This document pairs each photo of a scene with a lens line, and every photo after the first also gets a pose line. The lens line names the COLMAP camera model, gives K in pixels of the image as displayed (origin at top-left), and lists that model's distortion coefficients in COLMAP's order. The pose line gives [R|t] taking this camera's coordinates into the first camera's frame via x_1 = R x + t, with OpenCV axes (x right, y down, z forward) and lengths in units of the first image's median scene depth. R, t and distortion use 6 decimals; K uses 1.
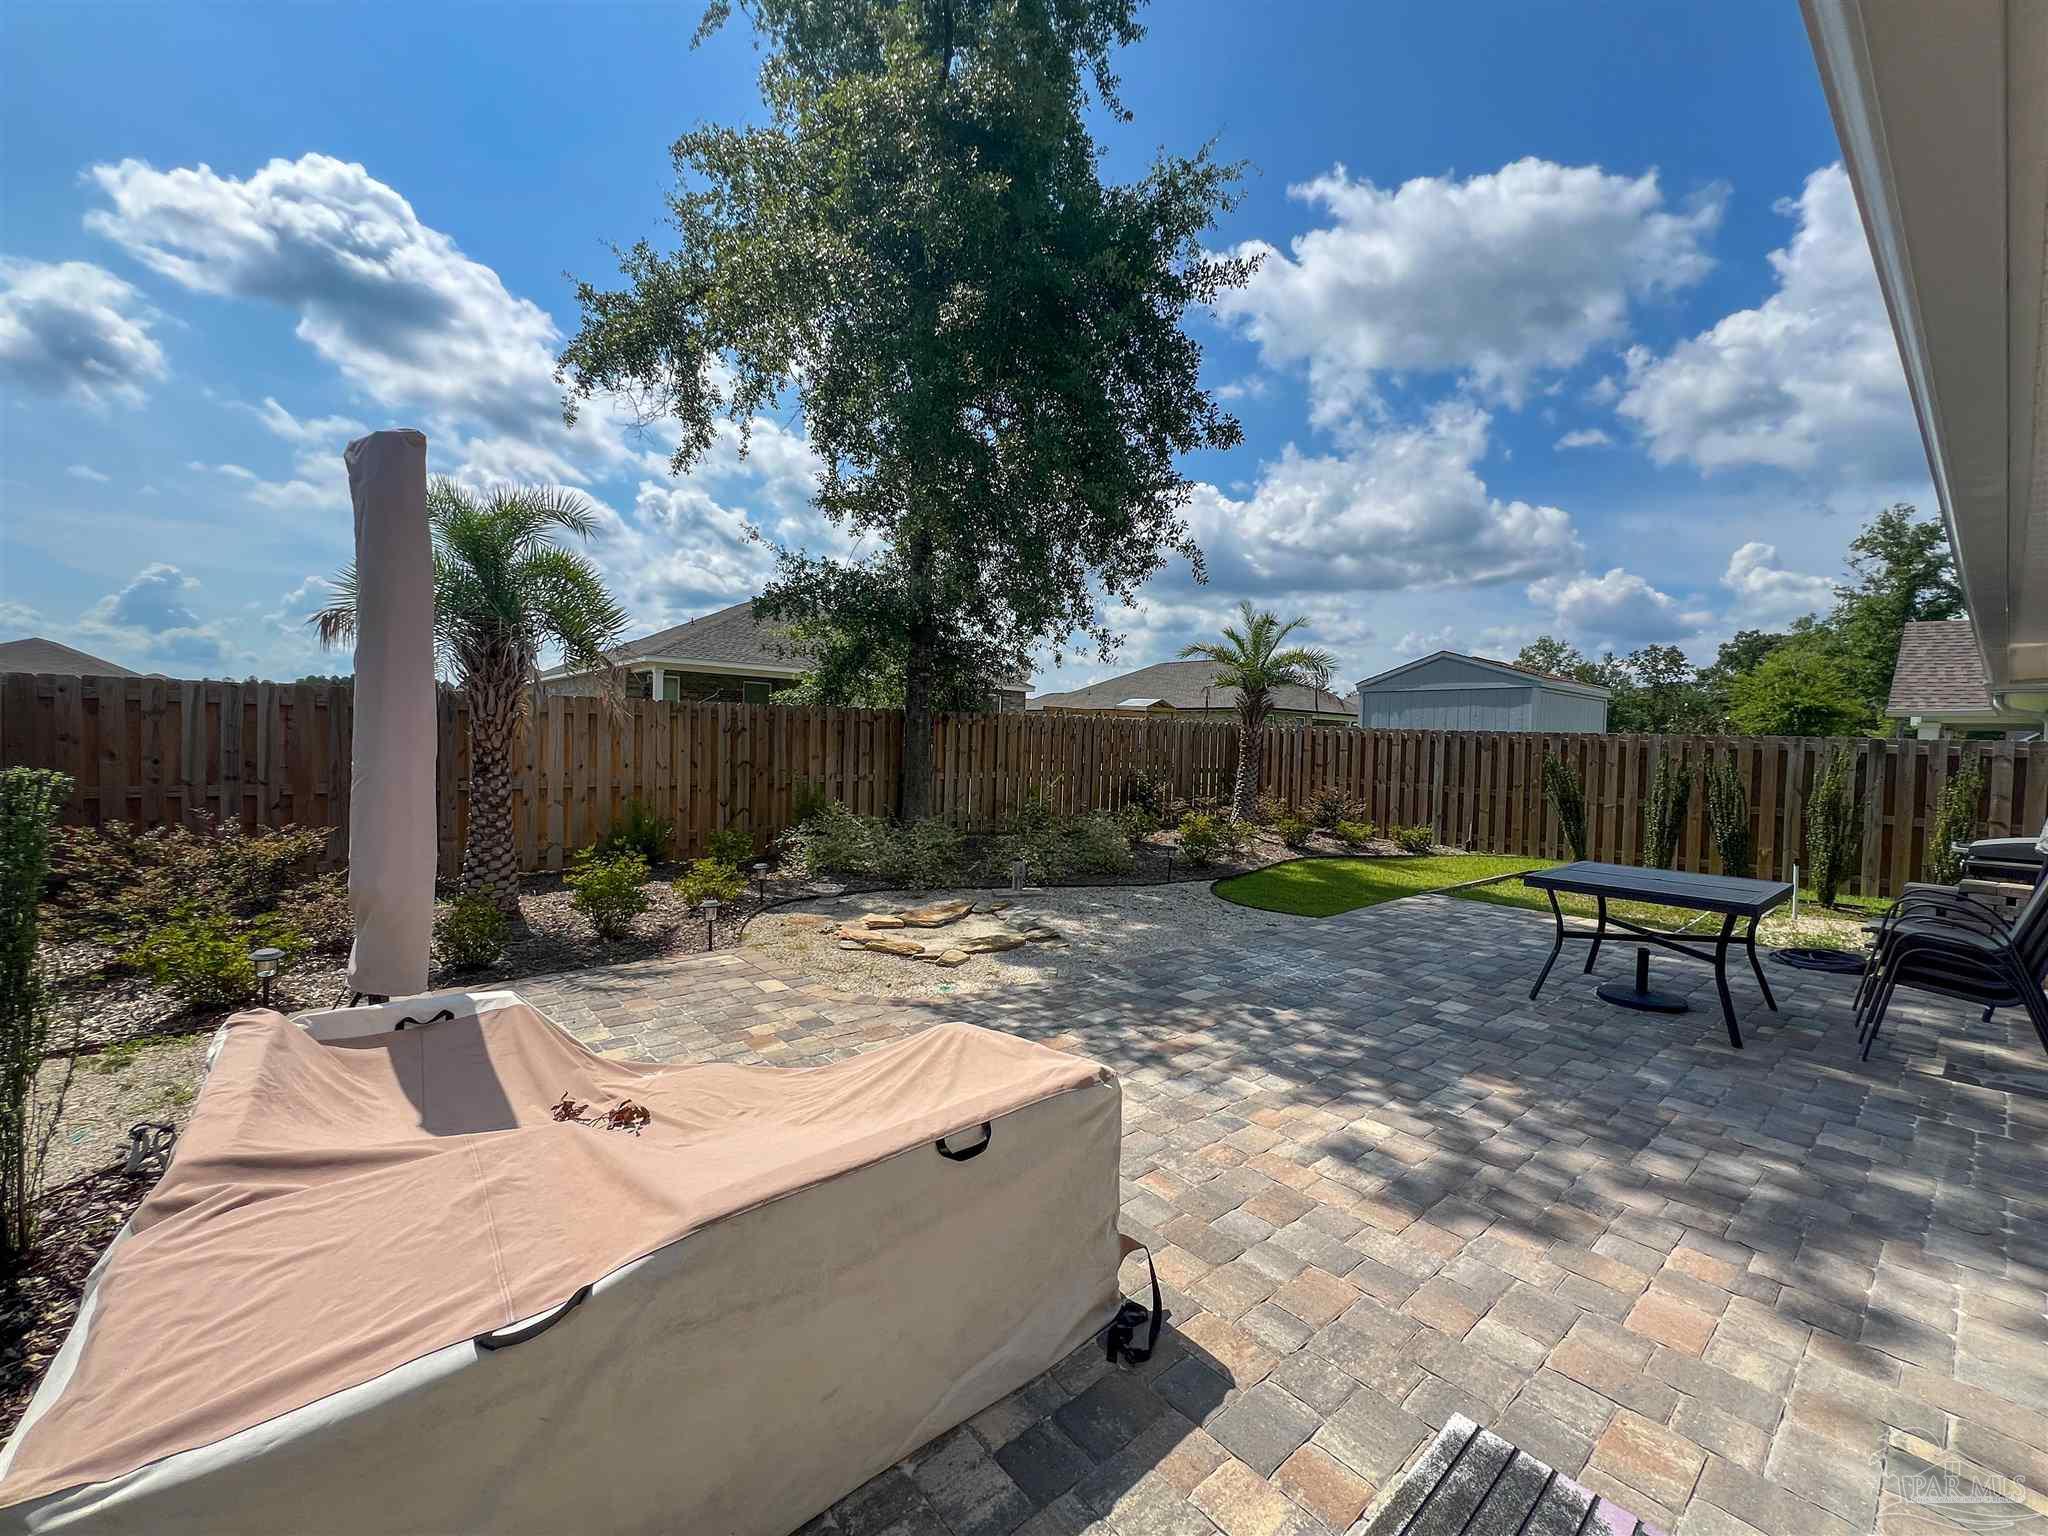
lens RADIAL K [[815.4, 0, 1023.4], [0, 815.4, 761.6], [0, 0, 1]] dist [-0.000371, -0.000014]
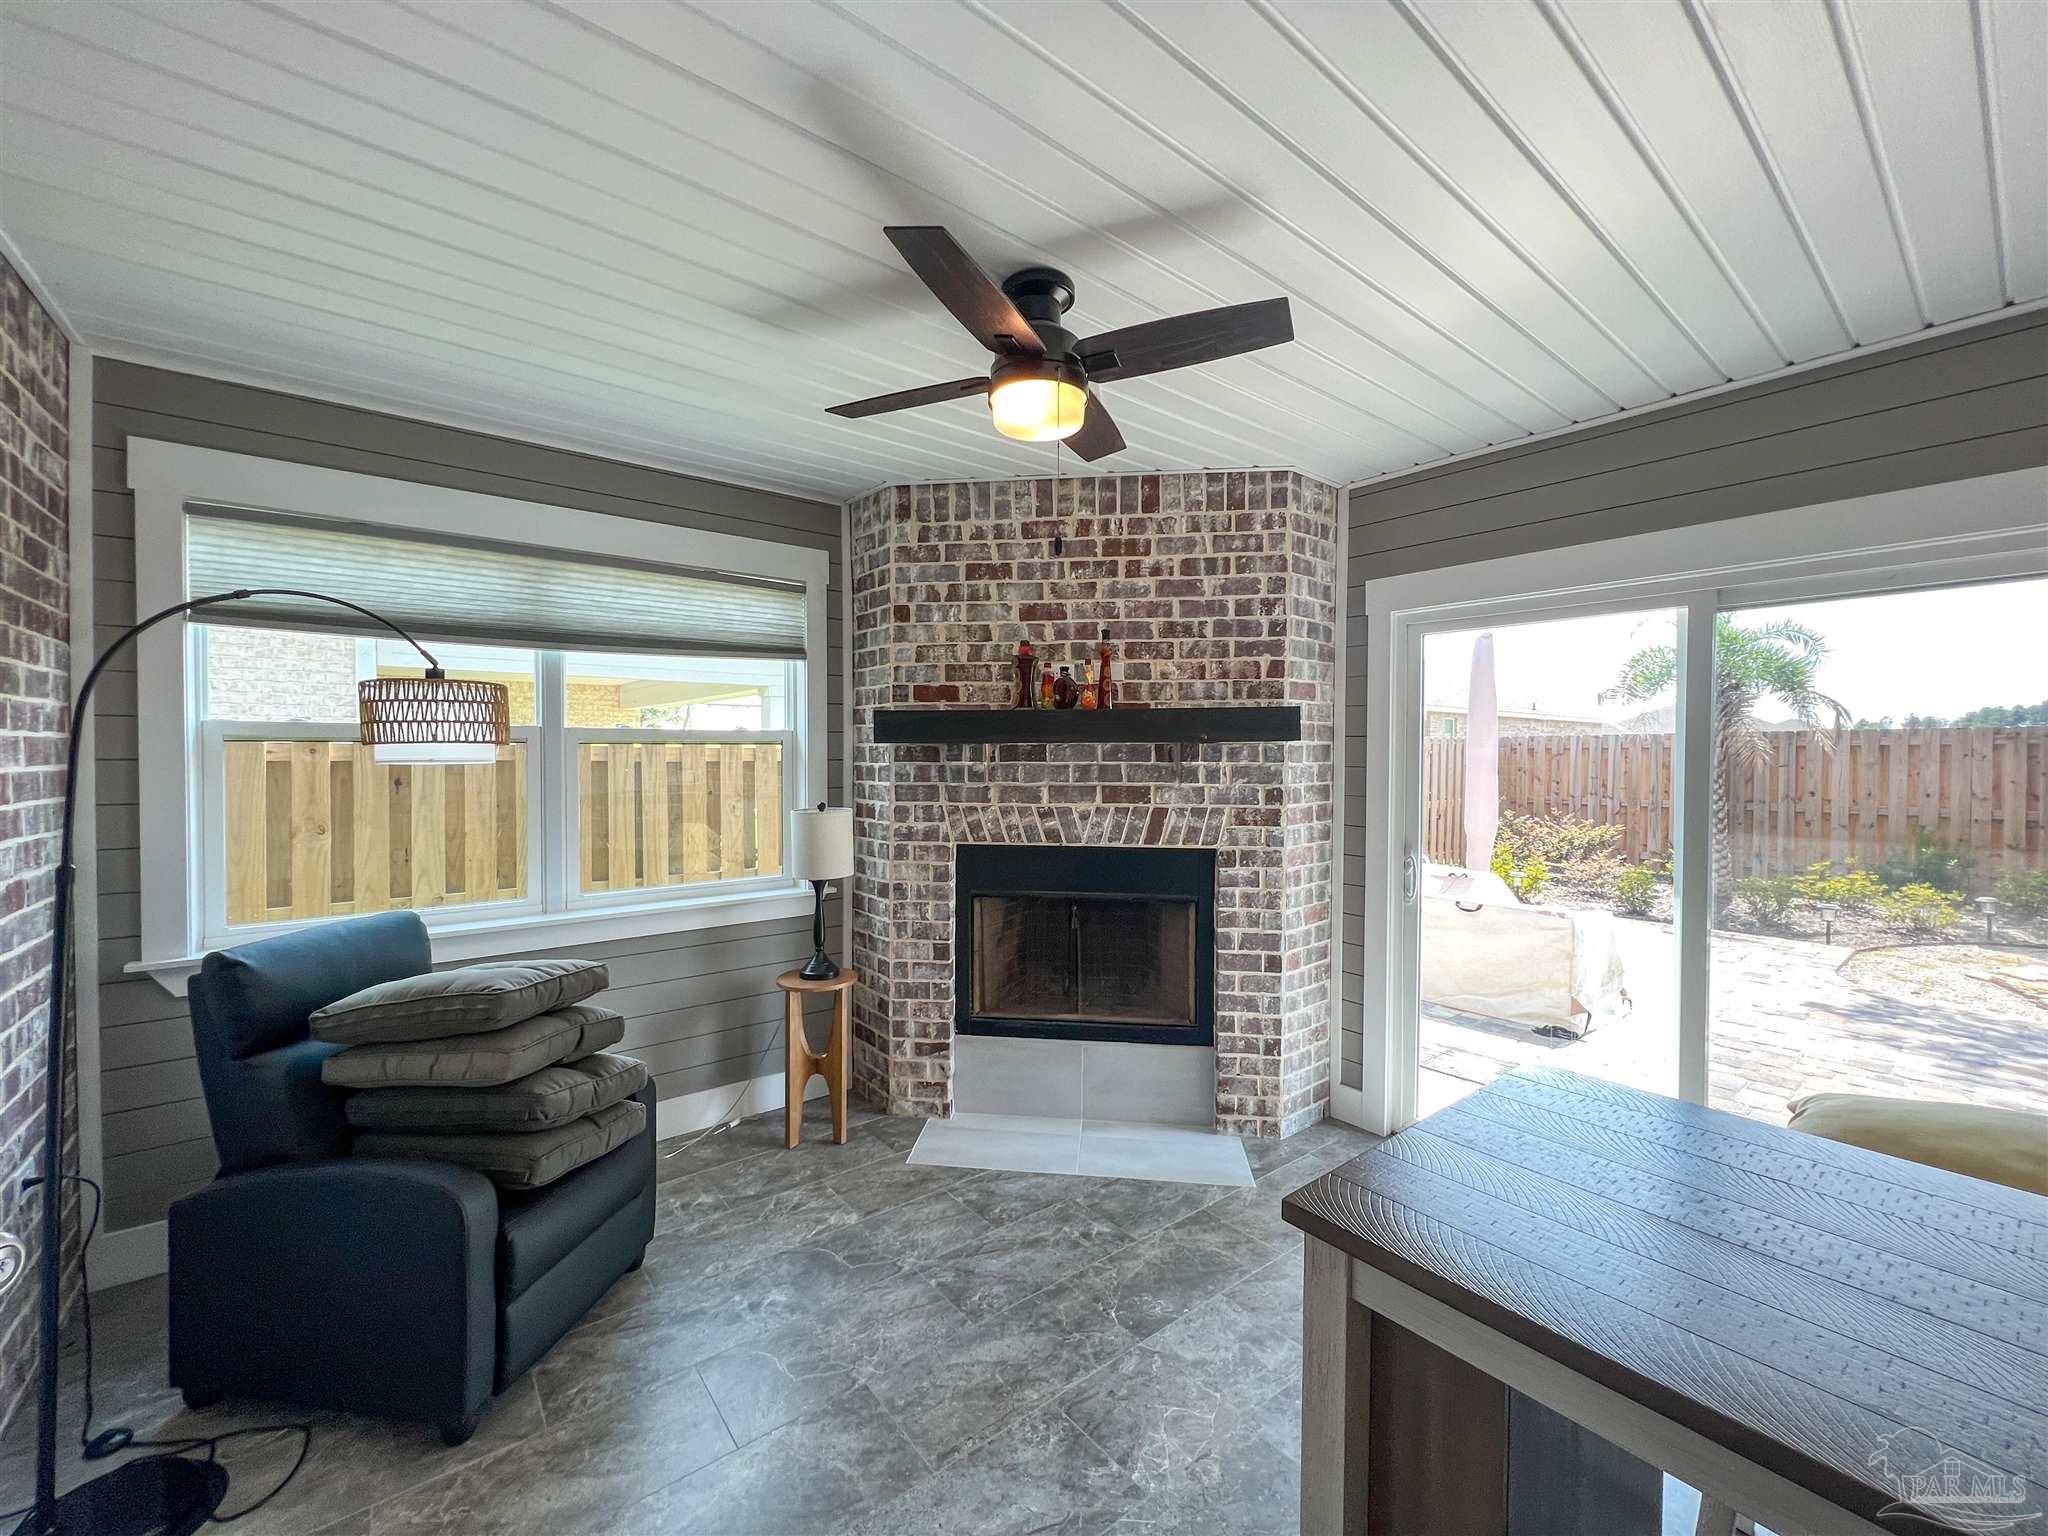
lens RADIAL K [[815.4, 0, 1021.7], [0, 815.4, 765.3], [0, 0, 1]] dist [-0.000371, -0.000014]
pose [[-0.017212, -0.011610, -0.999784, 0.554355], [-0.031204, 0.999452, -0.011069, 0.014326], [0.999365, 0.031007, -0.017564, -0.093706]]
